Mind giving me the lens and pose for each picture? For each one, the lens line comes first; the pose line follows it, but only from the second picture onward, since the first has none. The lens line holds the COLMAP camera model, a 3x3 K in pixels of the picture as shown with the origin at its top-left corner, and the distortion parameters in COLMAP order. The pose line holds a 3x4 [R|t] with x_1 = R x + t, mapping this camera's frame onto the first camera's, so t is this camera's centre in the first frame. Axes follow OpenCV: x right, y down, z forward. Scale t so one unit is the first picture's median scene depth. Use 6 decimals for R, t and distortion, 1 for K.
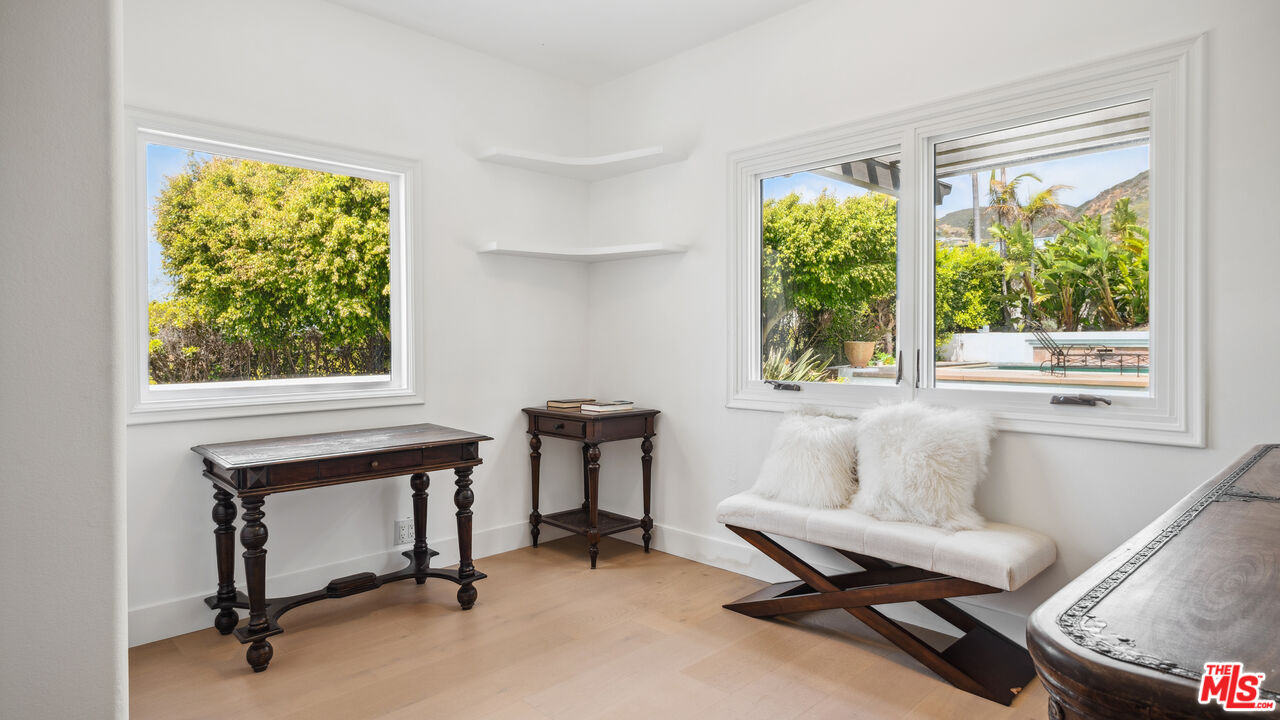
lens RADIAL K [[708.2, 0, 640.0], [0, 708.2, 360.0], [0, 0, 1]] dist [-0.000414, 0.000163]
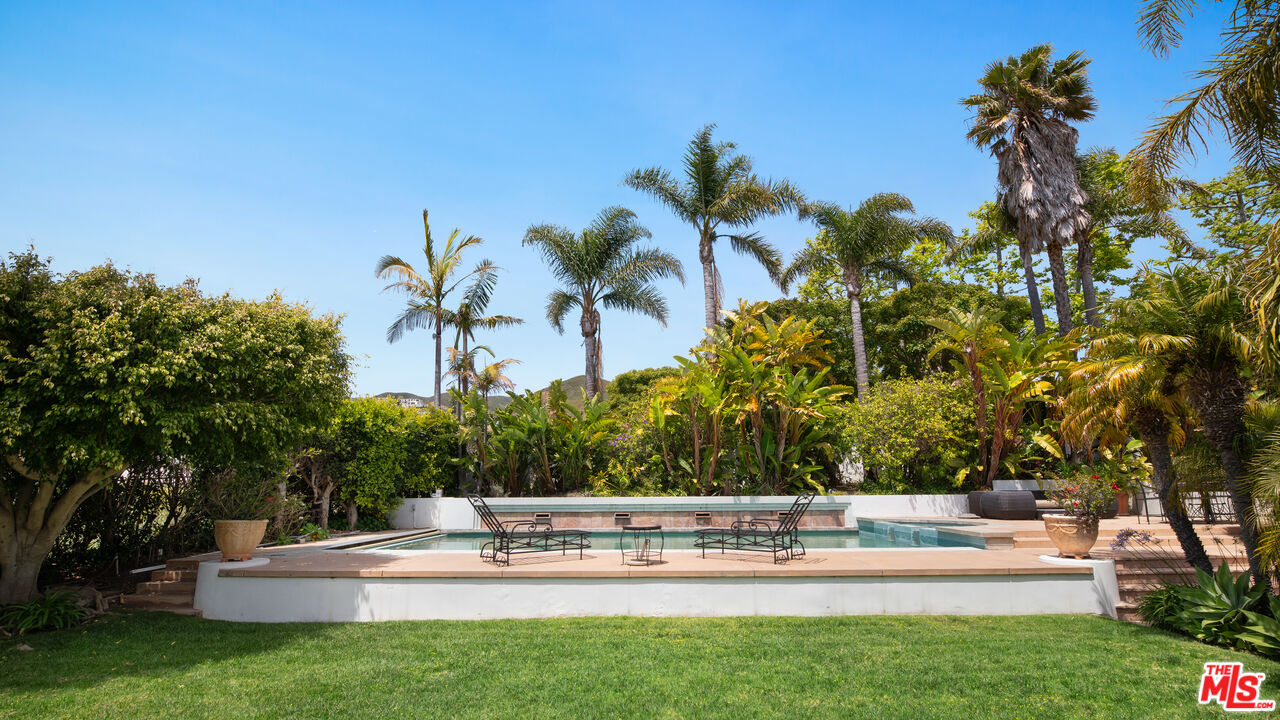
lens RADIAL K [[708.2, 0, 640.0], [0, 708.2, 360.0], [0, 0, 1]] dist [-0.000414, 0.000163]
pose [[0.753056, 0.132795, 0.644417, 0.056654], [0.013498, 0.976096, -0.216918, -0.009254], [-0.657818, 0.172050, 0.733262, 0.094463]]
